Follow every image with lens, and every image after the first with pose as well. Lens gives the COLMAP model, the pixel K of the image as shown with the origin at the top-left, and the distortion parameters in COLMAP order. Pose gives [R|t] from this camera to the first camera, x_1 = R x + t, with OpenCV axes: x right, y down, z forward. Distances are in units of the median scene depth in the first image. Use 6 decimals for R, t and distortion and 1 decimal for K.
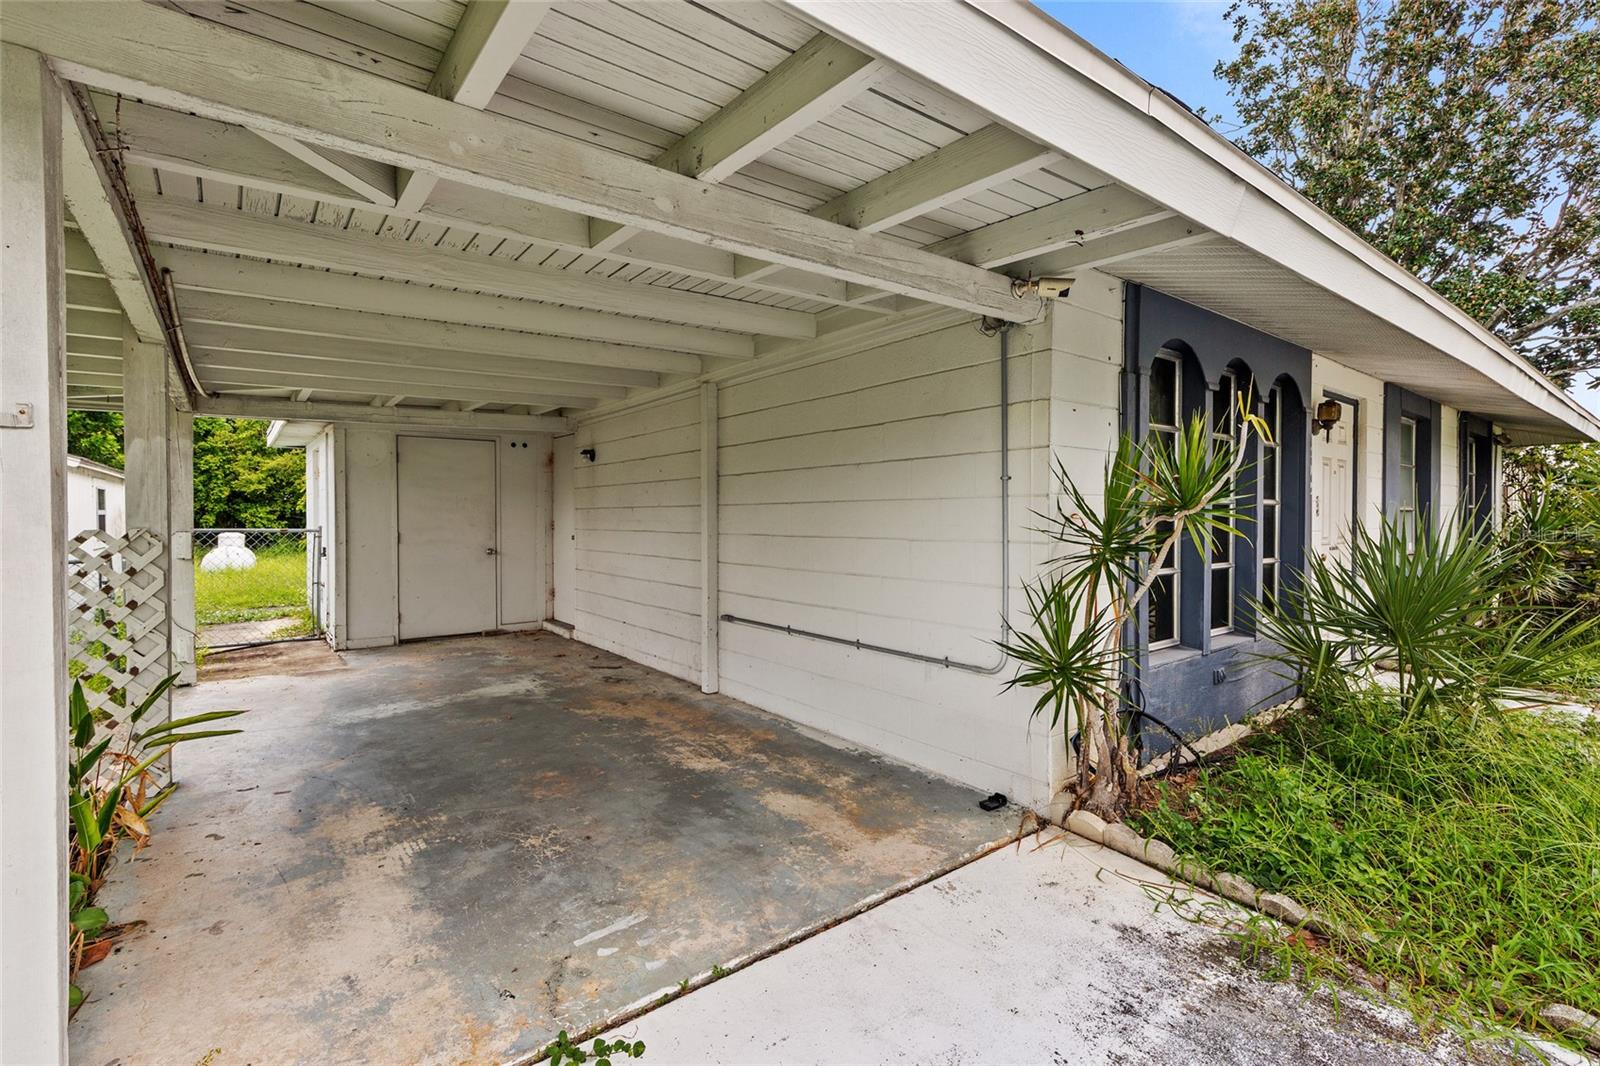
lens RADIAL K [[720.3, 0, 797.0], [0, 720.3, 521.0], [0, 0, 1]] dist [0.009670, 0.000400]
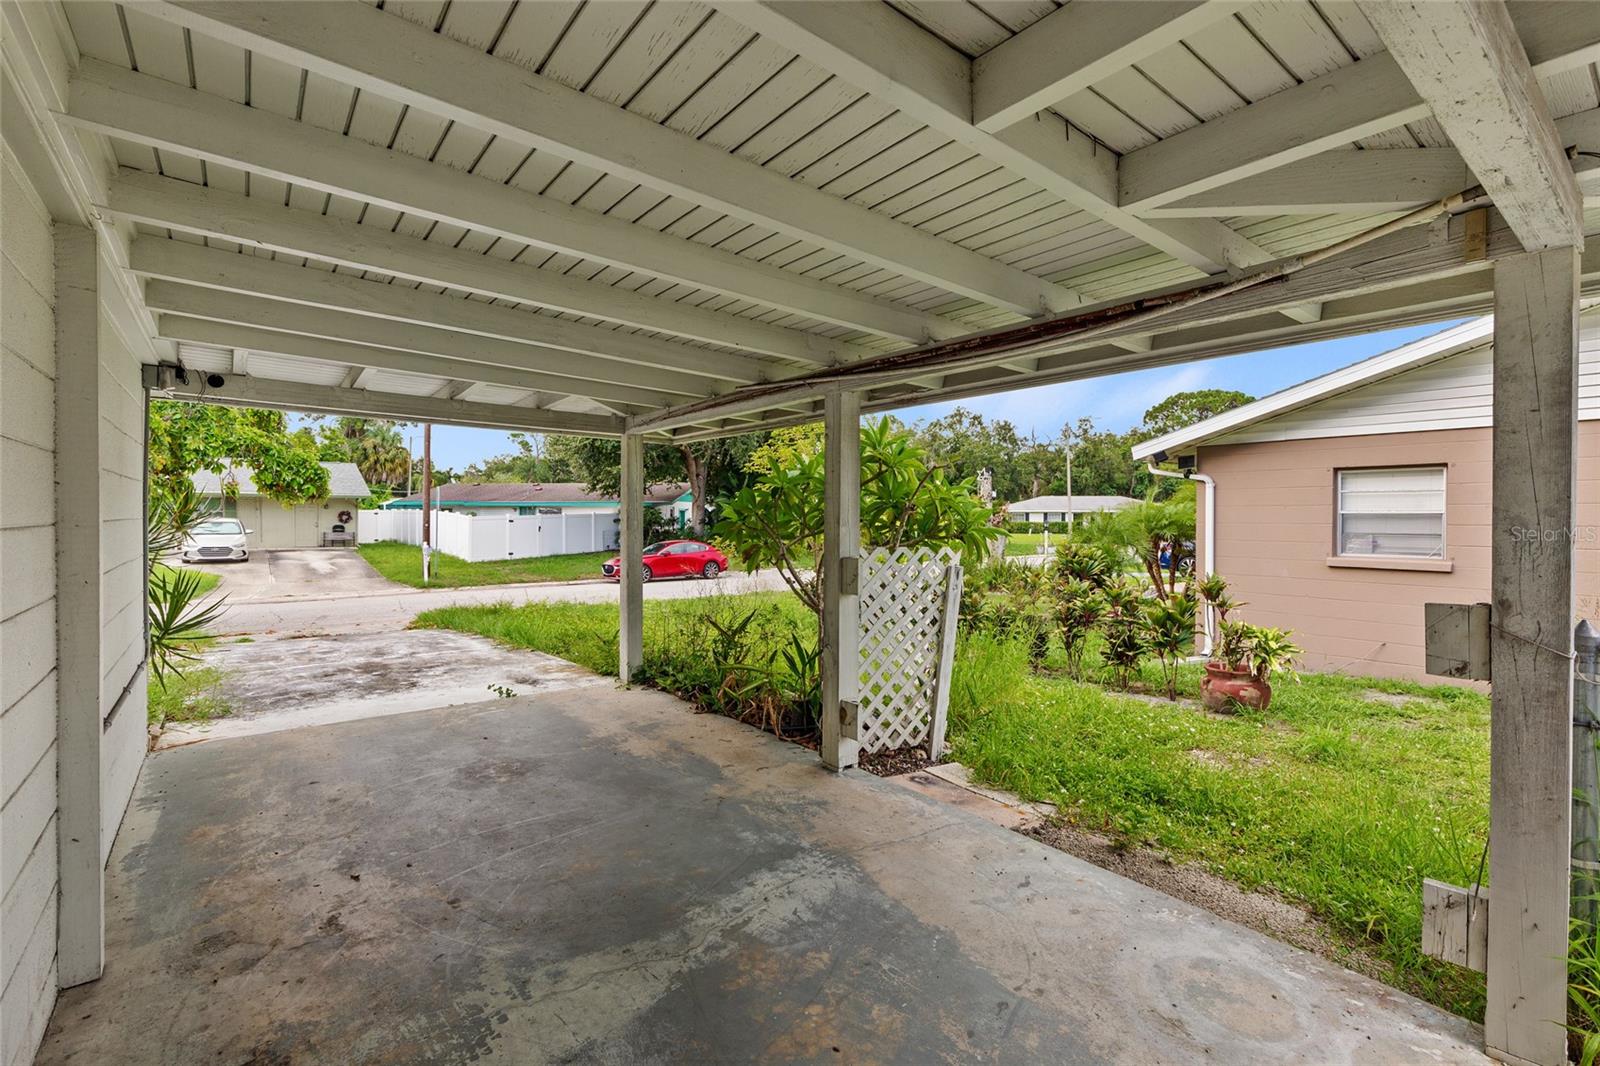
lens RADIAL K [[720.3, 0, 799.1], [0, 720.3, 528.2], [0, 0, 1]] dist [0.009670, 0.000400]
pose [[-0.999970, -0.005390, -0.005644, -0.761627], [-0.005499, 0.999795, 0.019505, -0.043593], [0.005538, 0.019536, -0.999794, 2.040399]]
